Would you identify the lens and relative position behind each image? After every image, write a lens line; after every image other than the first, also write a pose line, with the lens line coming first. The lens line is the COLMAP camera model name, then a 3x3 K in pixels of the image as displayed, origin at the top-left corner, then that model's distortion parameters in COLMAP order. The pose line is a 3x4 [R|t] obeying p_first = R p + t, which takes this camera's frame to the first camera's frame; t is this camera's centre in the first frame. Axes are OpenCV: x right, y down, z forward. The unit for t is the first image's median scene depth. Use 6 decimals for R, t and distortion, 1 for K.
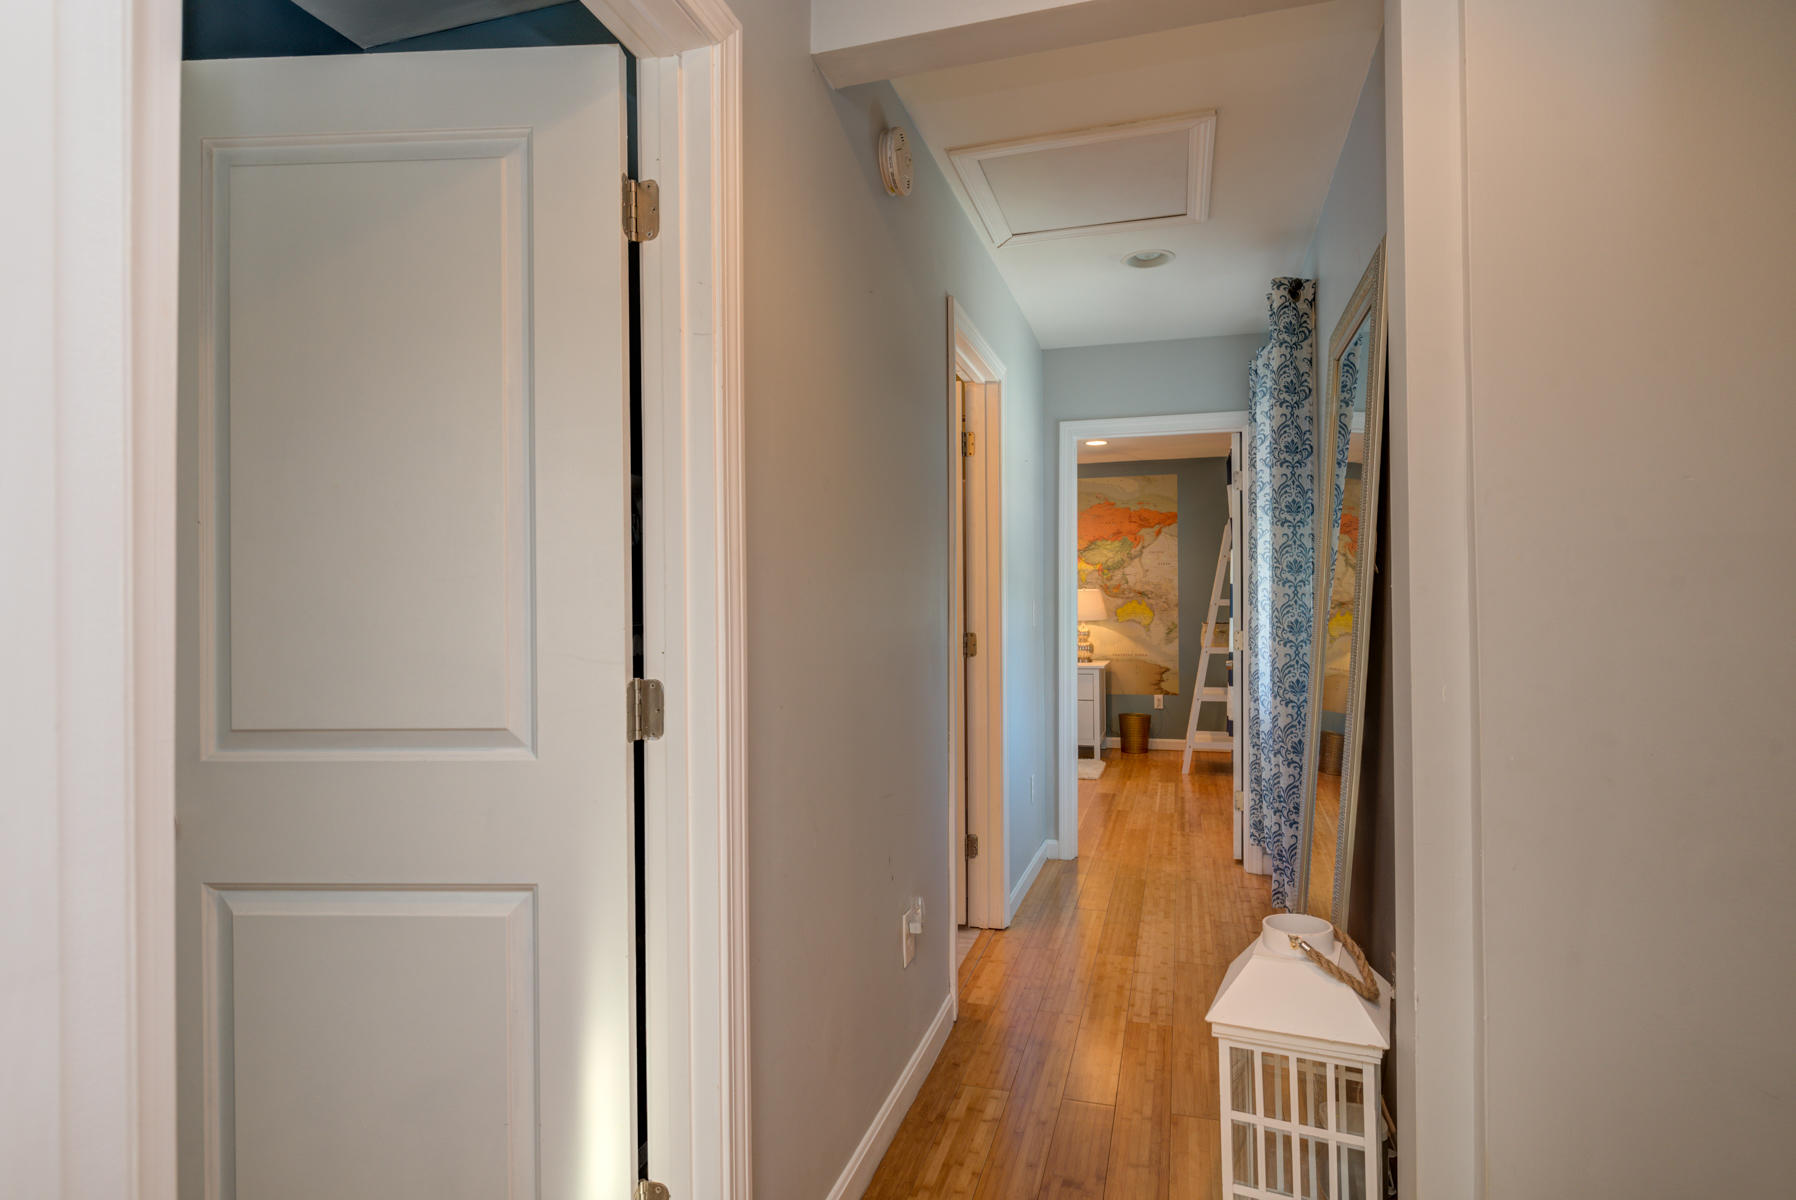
lens RADIAL K [[964.6, 0, 897.1], [0, 964.6, 596.4], [0, 0, 1]] dist [0.001588, 0.000032]
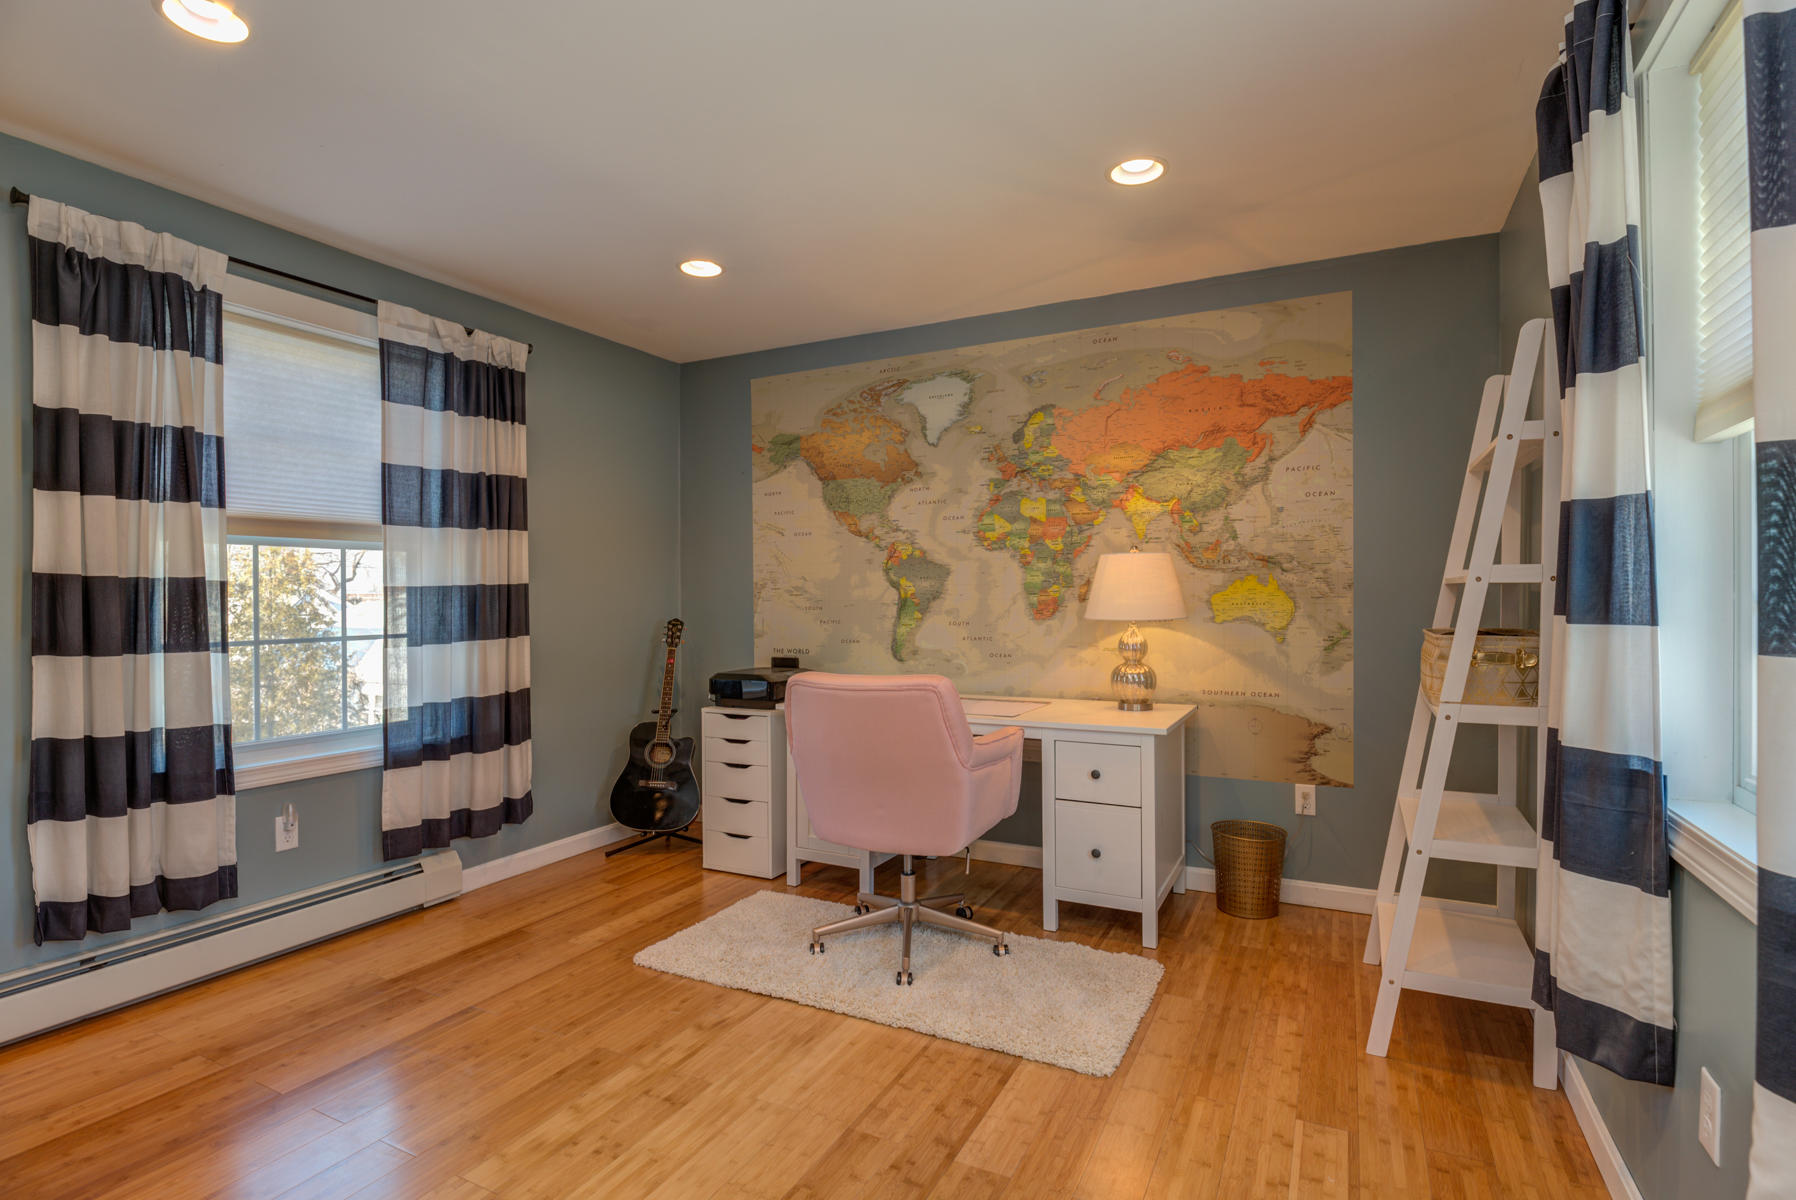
lens RADIAL K [[863.6, 0, 895.1], [0, 863.6, 605.5], [0, 0, 1]] dist [-0.022143, -0.000288]
pose [[0.982569, 0.001077, -0.185894, 0.156660], [0.002530, 0.999813, 0.019164, 0.010136], [0.185880, -0.019301, 0.982383, 0.569713]]
